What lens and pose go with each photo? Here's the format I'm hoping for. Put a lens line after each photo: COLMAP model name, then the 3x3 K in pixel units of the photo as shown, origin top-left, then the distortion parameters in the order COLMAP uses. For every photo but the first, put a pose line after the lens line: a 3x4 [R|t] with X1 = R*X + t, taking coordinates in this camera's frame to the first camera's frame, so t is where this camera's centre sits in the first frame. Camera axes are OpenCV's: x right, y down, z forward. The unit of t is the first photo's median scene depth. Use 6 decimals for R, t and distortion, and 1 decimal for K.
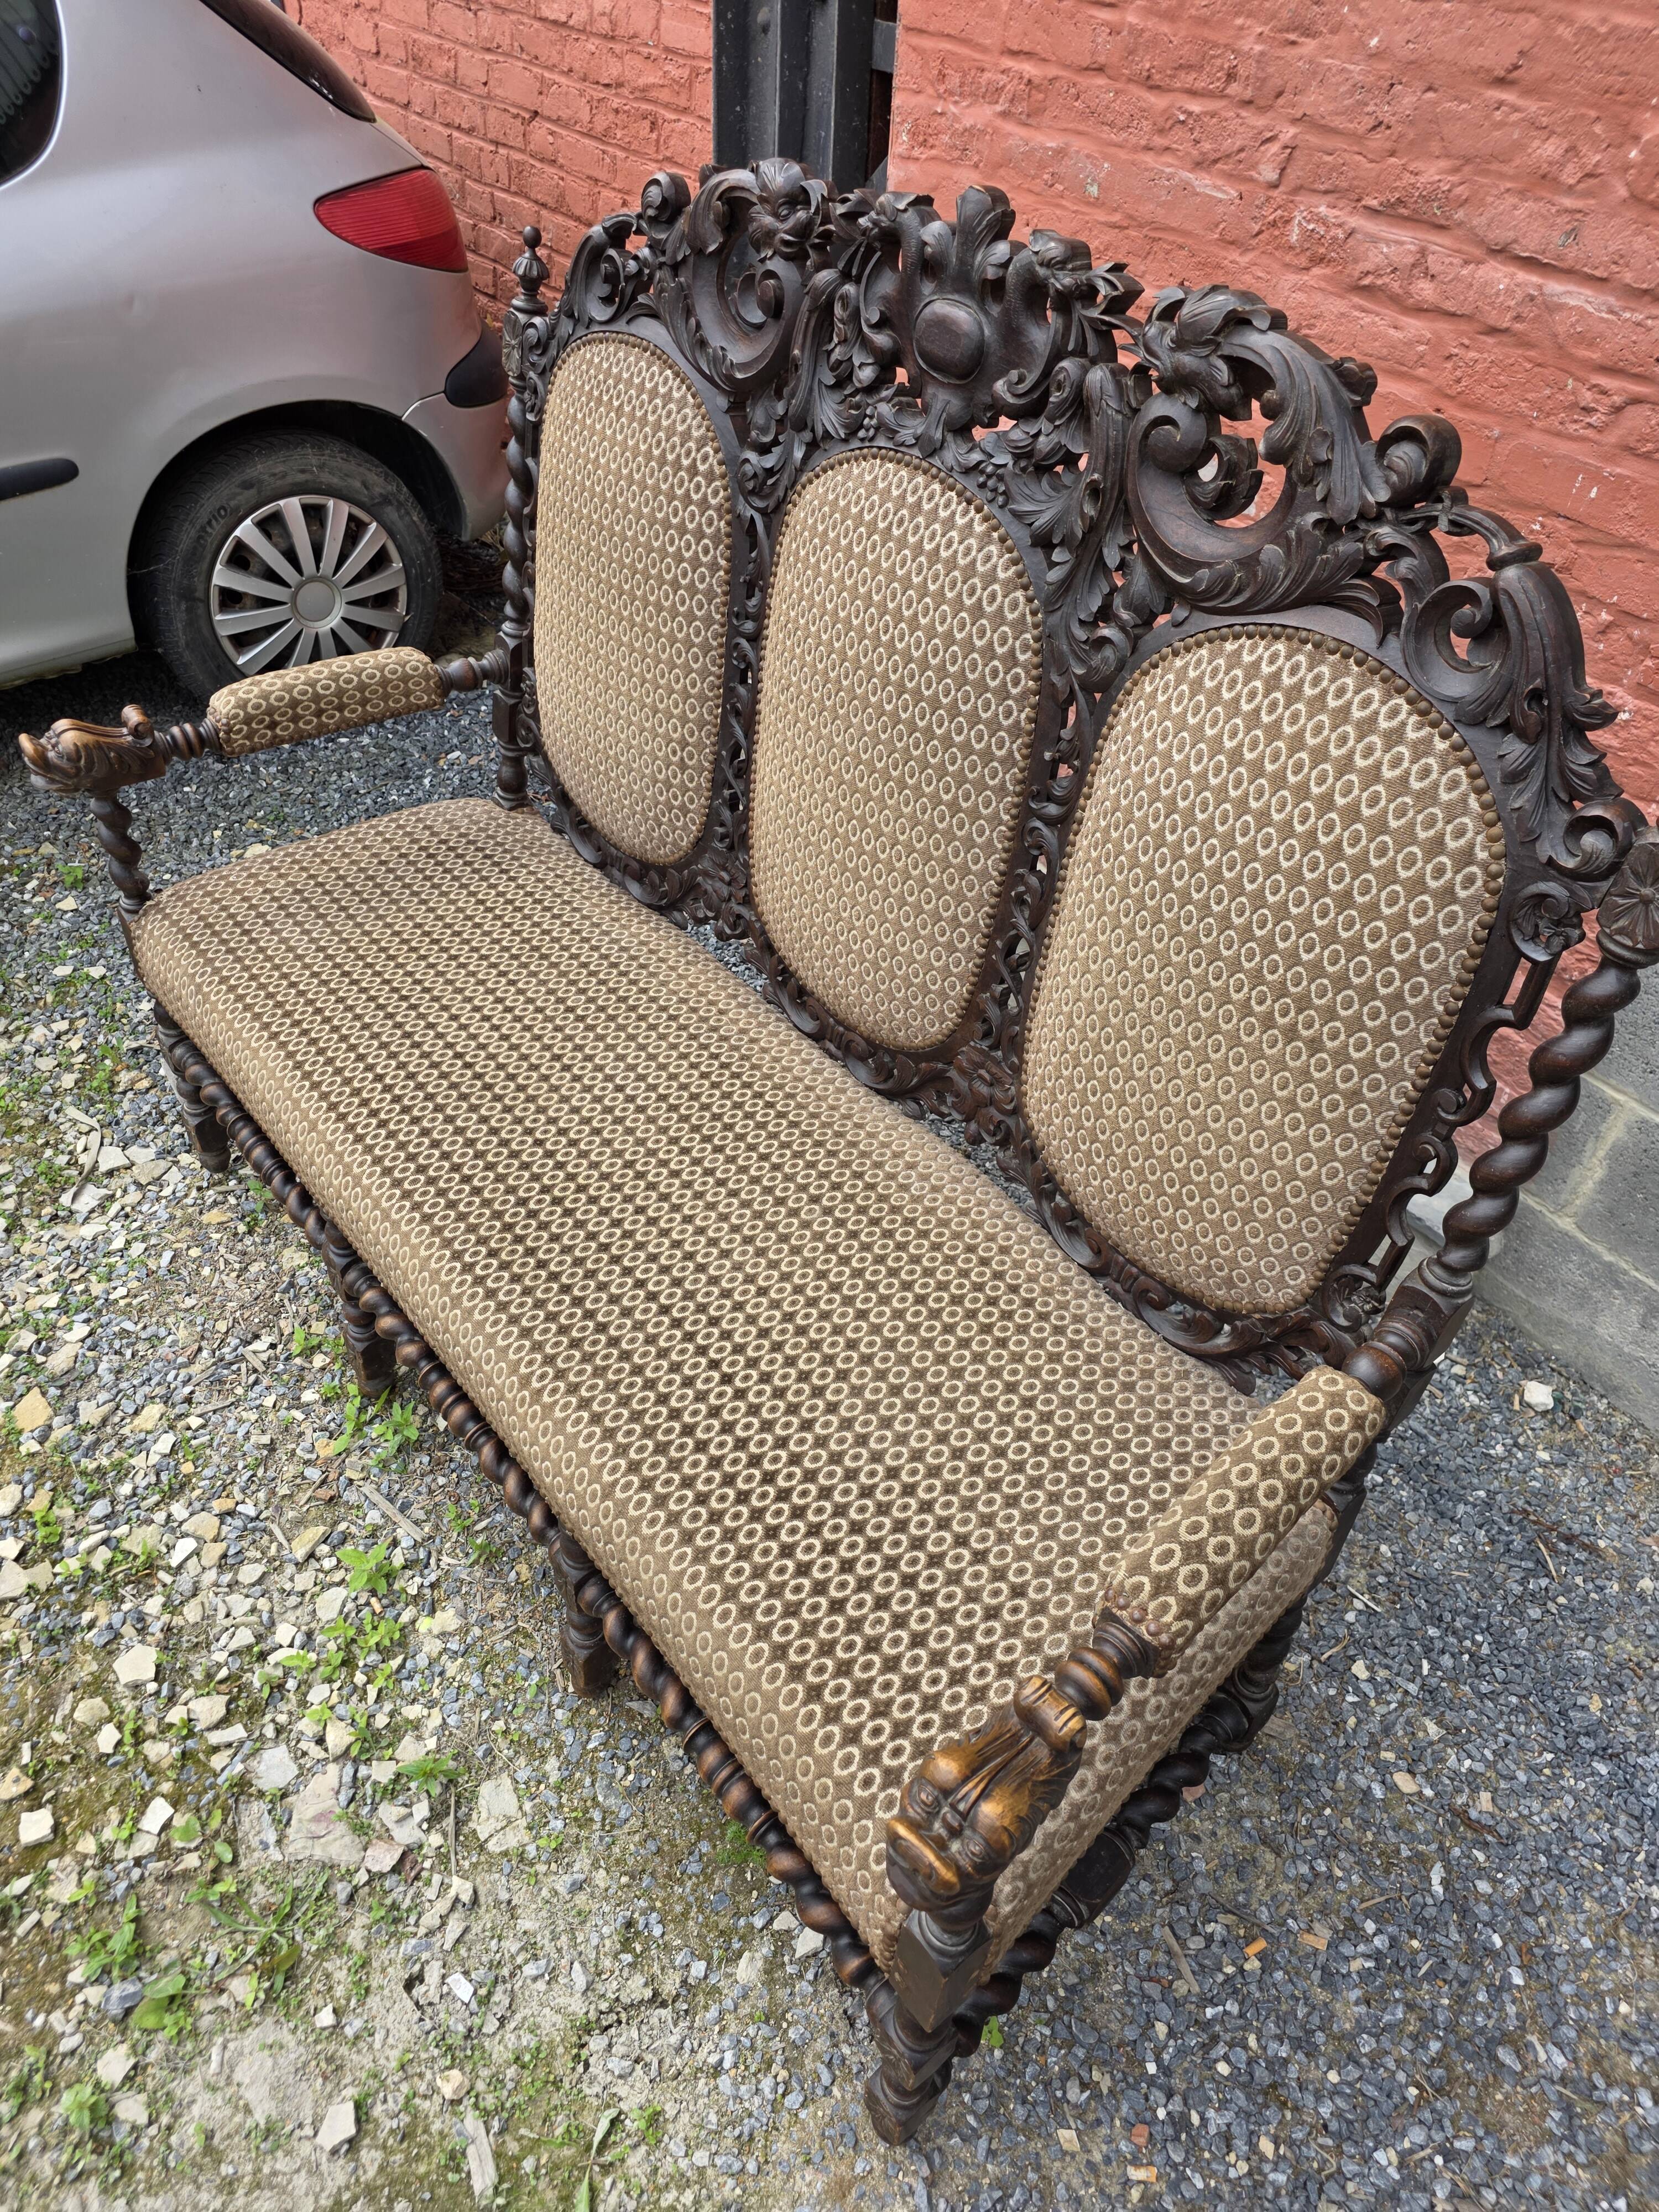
lens RADIAL K [[1497.3, 0, 818.6], [0, 1497.3, 1105.9], [0, 0, 1]] dist [0.034357, -0.026860]
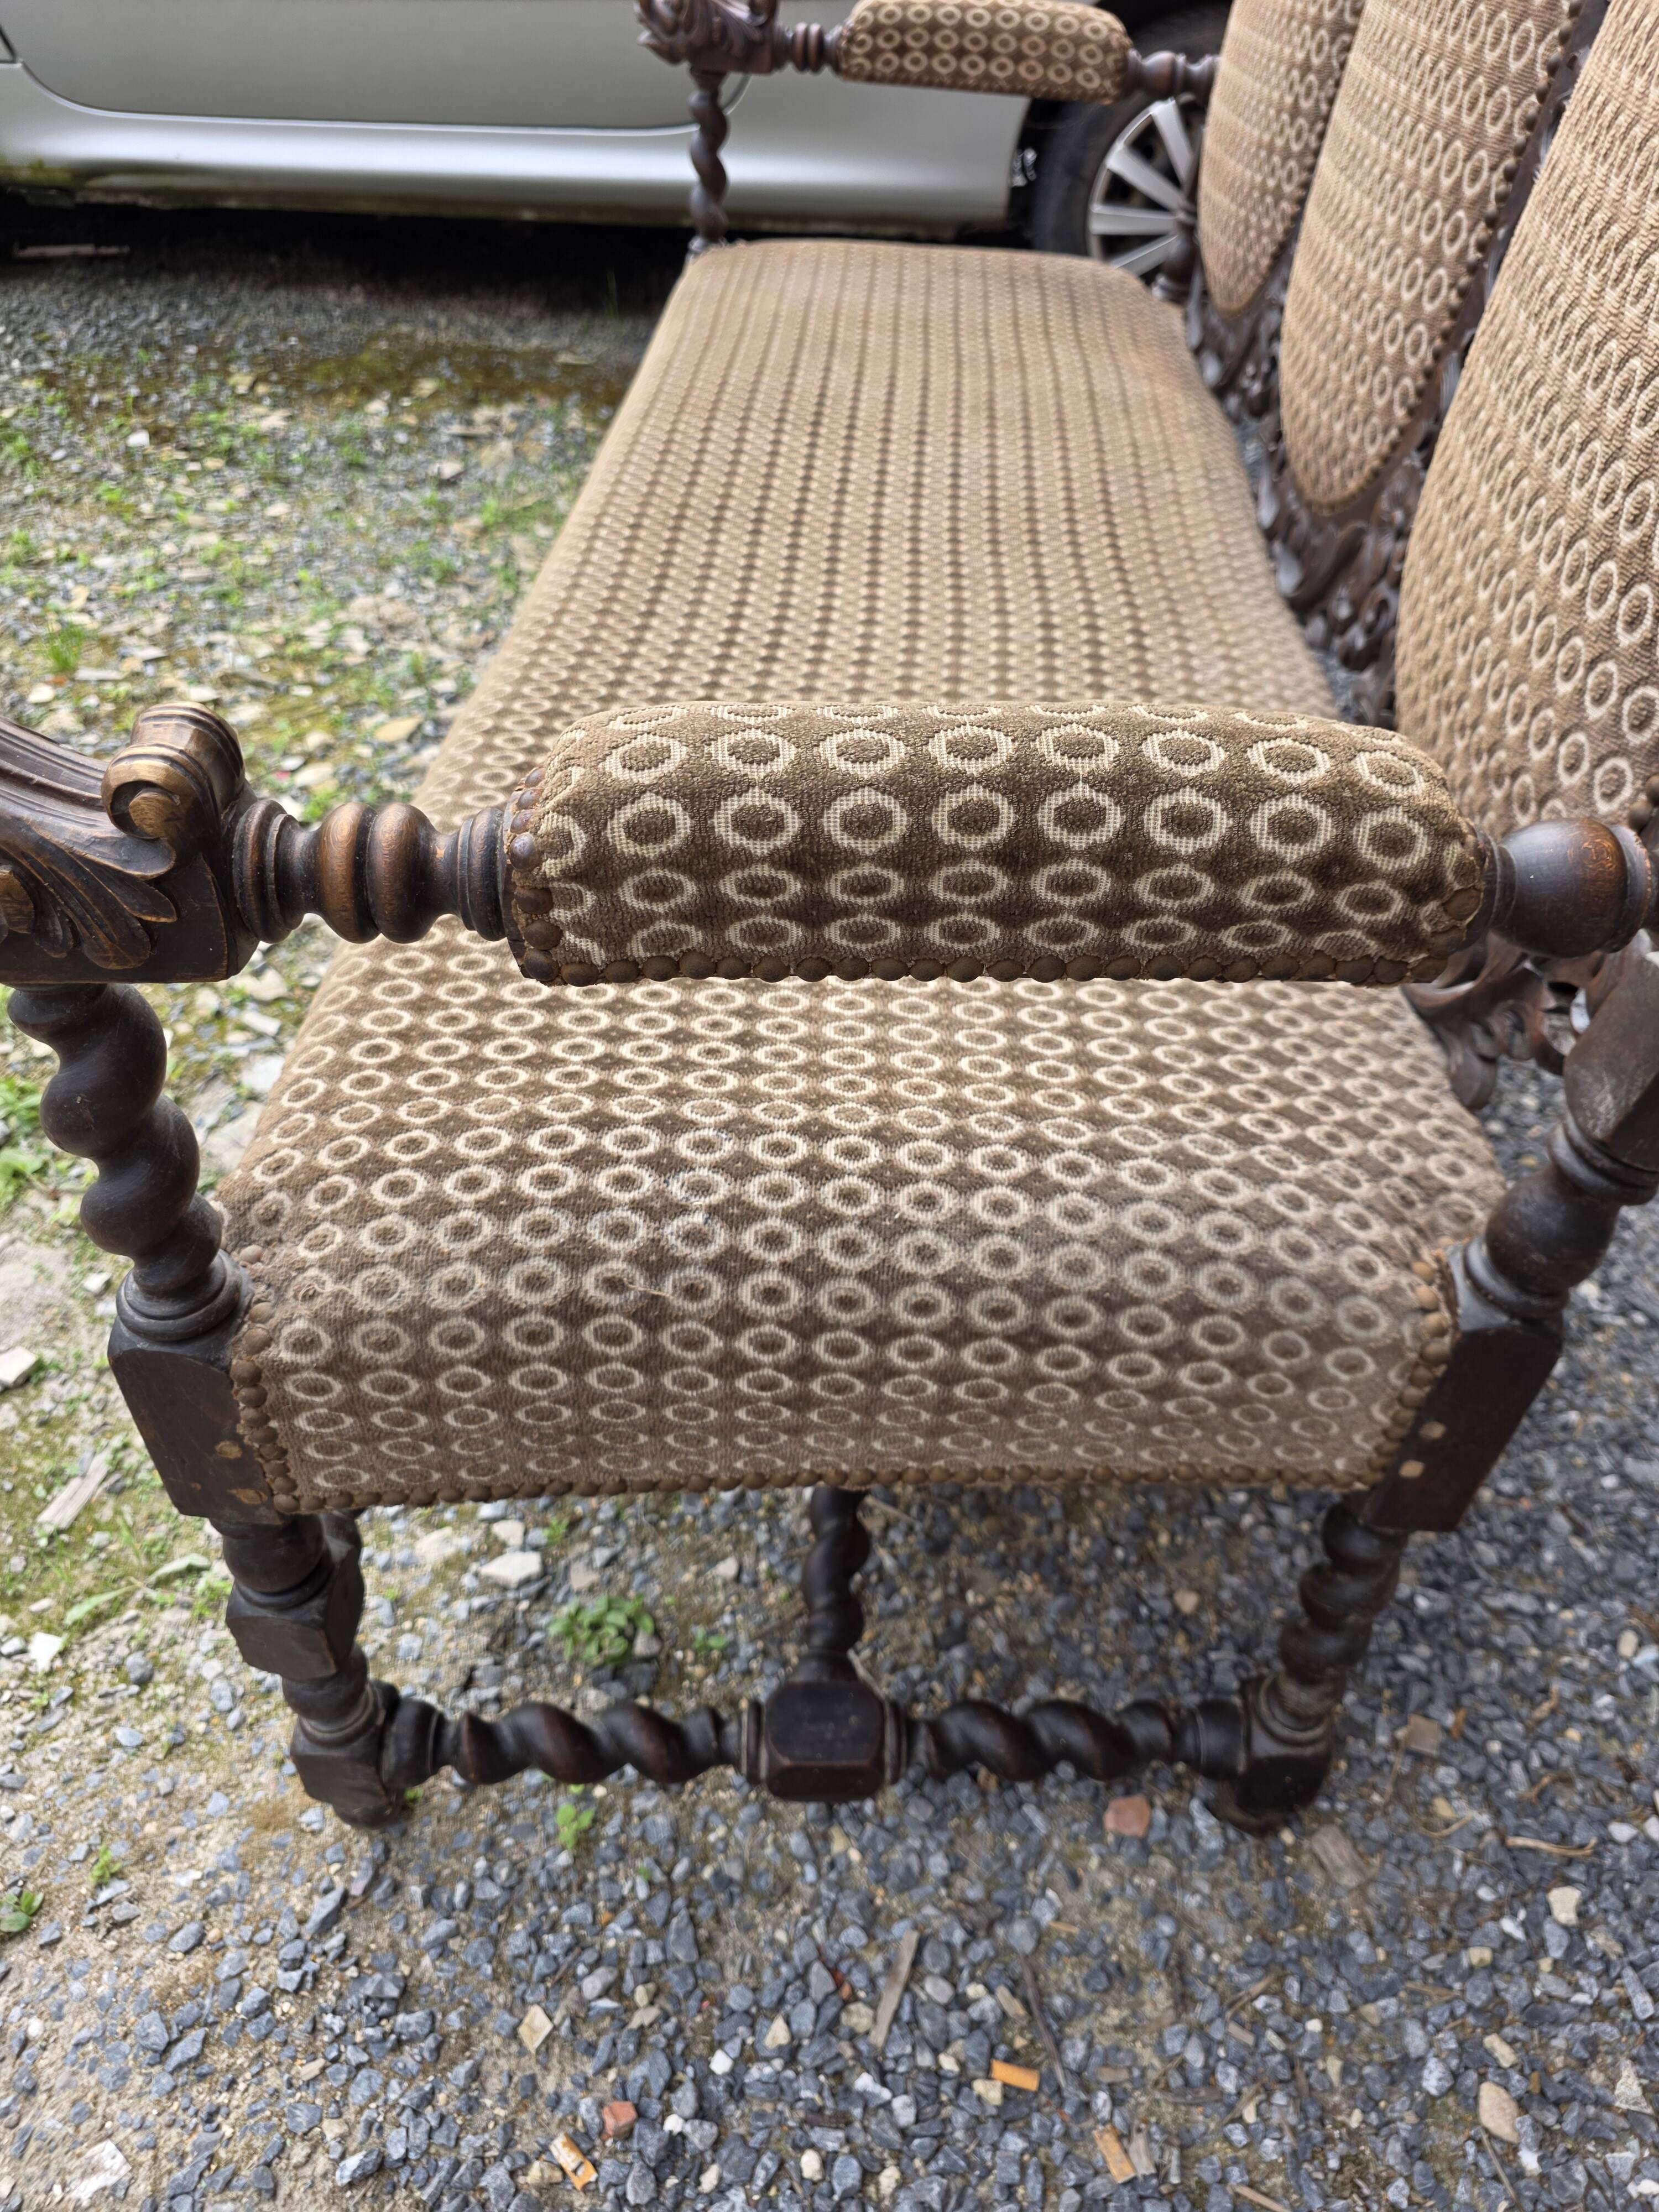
lens RADIAL K [[1511.2, 0, 830.9], [0, 1511.2, 1102.6], [0, 0, 1]] dist [0.021448, -0.016207]
pose [[0.732976, 0.449171, -0.510873, 0.362777], [-0.458272, 0.881059, 0.117140, 0.216276], [0.502725, 0.148258, 0.851638, 0.451248]]
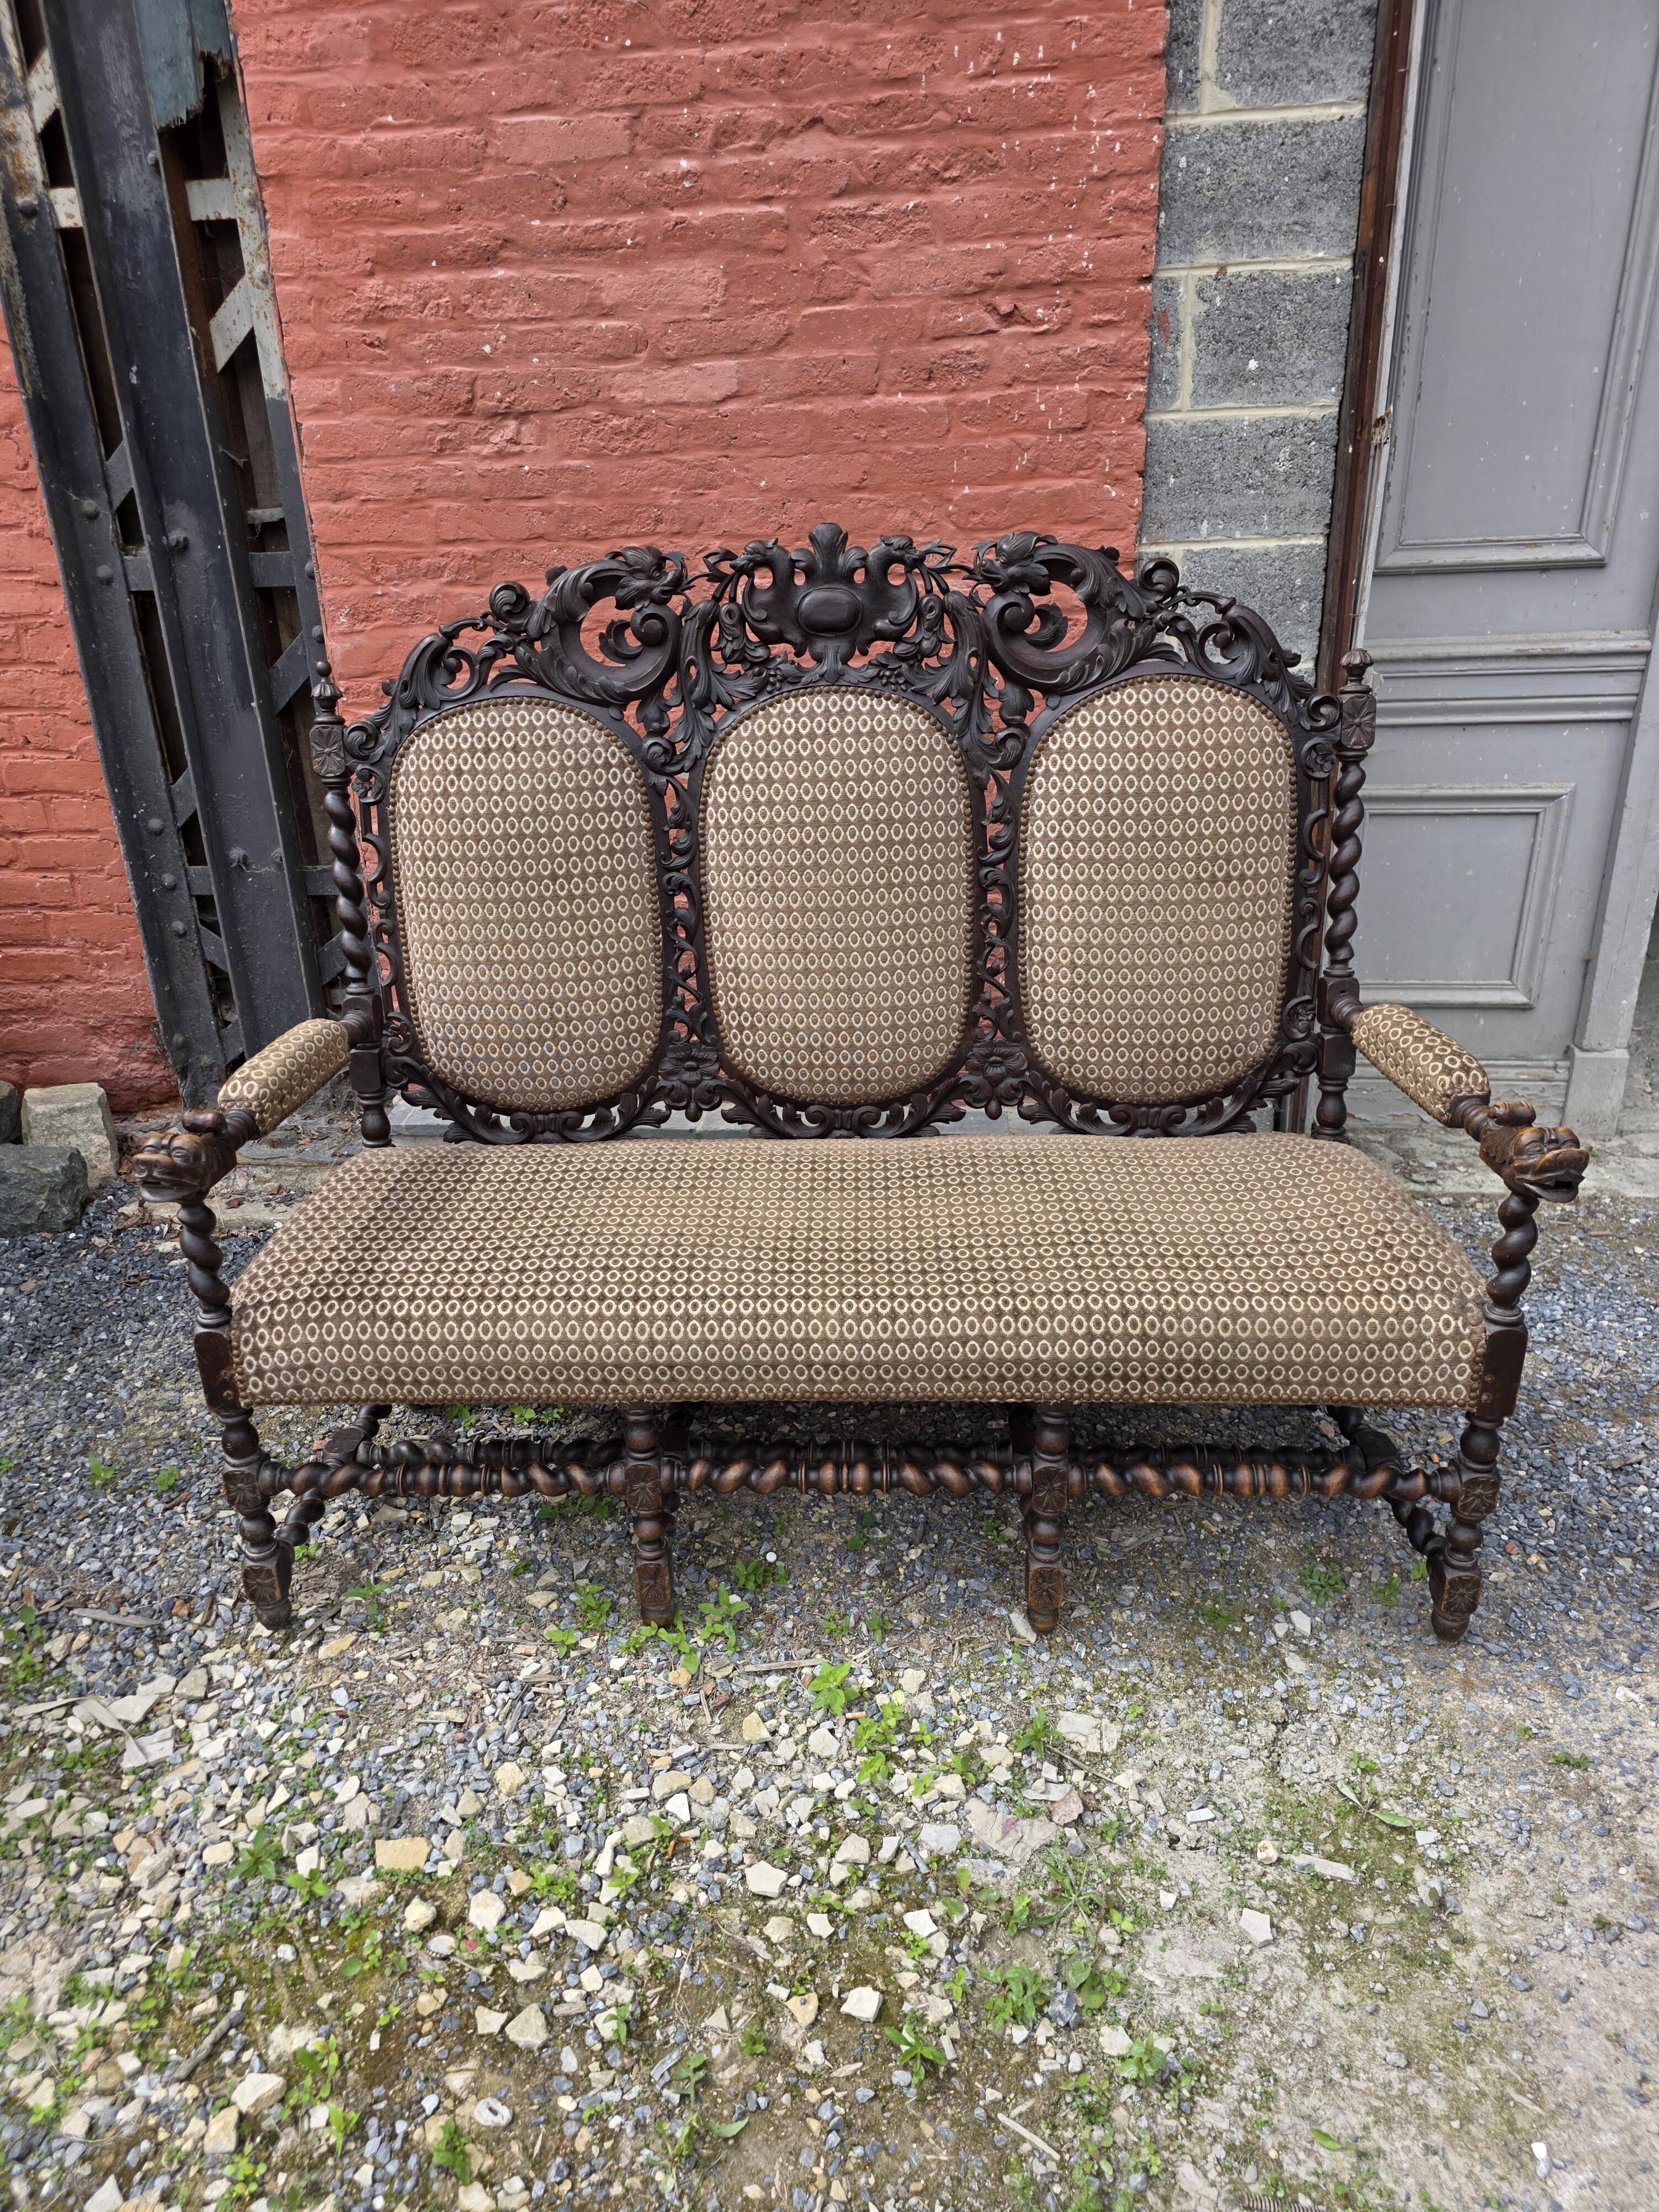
lens RADIAL K [[1491.8, 0, 808.7], [0, 1491.8, 1128.3], [0, 0, 1]] dist [0.044112, -0.038509]
pose [[0.661707, -0.352213, 0.661884, -1.025439], [0.541020, 0.835479, -0.096286, 0.079360], [-0.519077, 0.421806, 0.743397, 0.054078]]
